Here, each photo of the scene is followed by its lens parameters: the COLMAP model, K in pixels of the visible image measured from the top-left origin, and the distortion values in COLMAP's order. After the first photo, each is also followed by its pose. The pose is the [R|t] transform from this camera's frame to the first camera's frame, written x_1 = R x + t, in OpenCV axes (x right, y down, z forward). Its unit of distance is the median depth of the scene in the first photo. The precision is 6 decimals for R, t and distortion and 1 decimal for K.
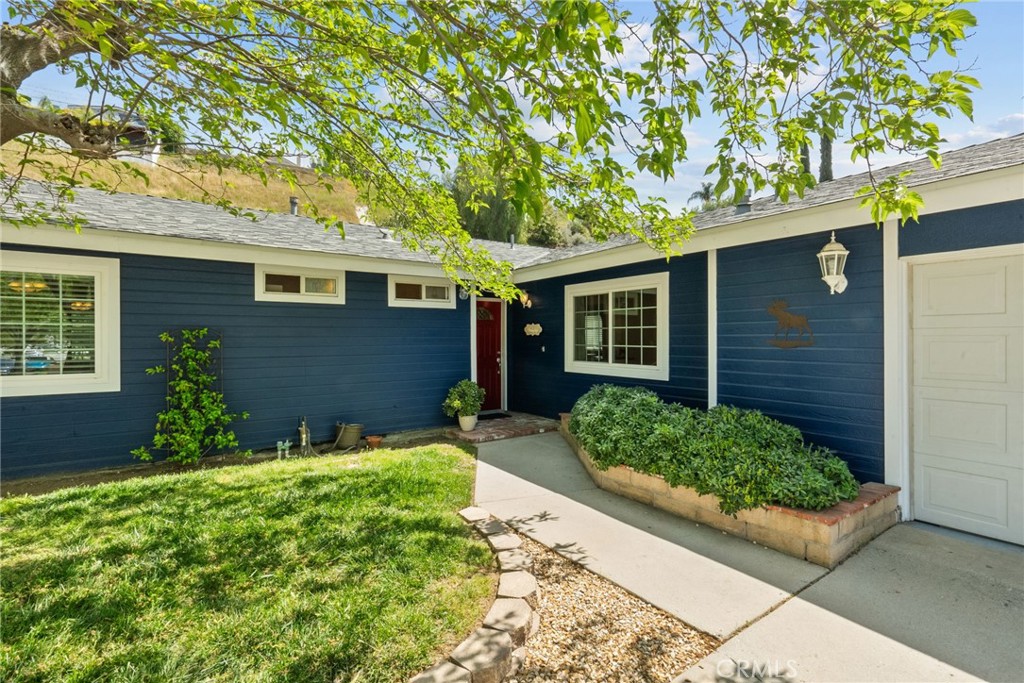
lens RADIAL K [[465.0, 0, 504.8], [0, 465.0, 339.6], [0, 0, 1]] dist [-0.001953, 0.001578]
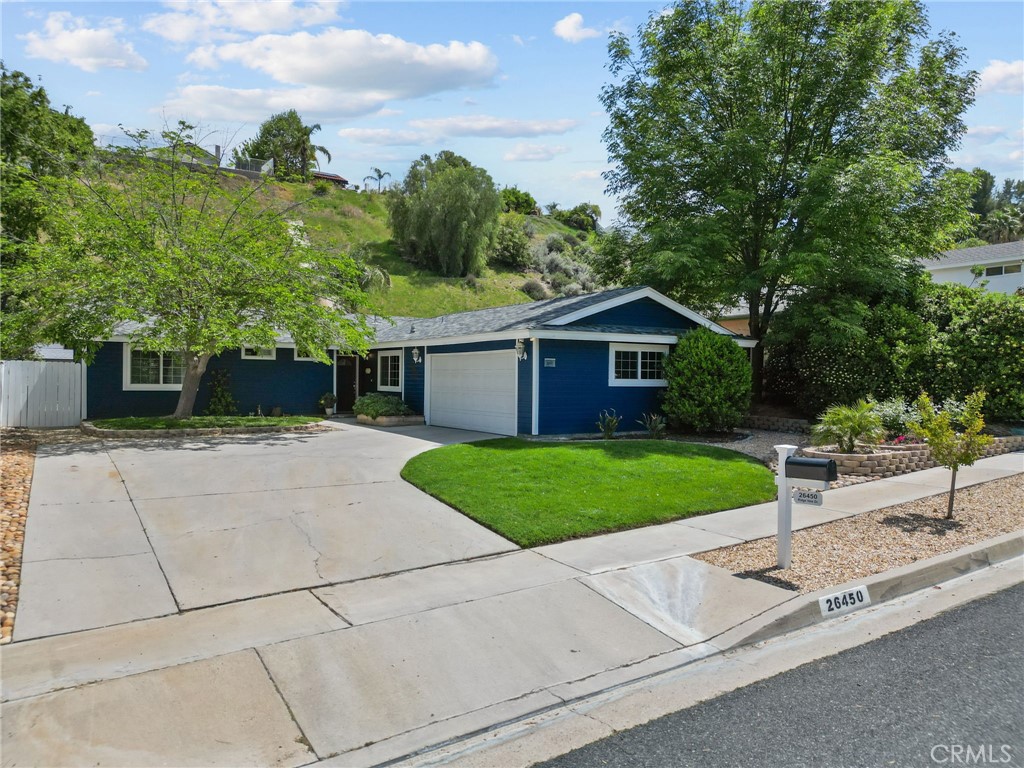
lens RADIAL K [[678.0, 0, 505.9], [0, 678.0, 384.8], [0, 0, 1]] dist [0.043726, -0.023642]
pose [[0.999903, 0.013598, -0.003068, 0.901192], [-0.013571, 0.999871, 0.008570, 0.008240], [0.003184, -0.008527, 0.999959, -2.644540]]
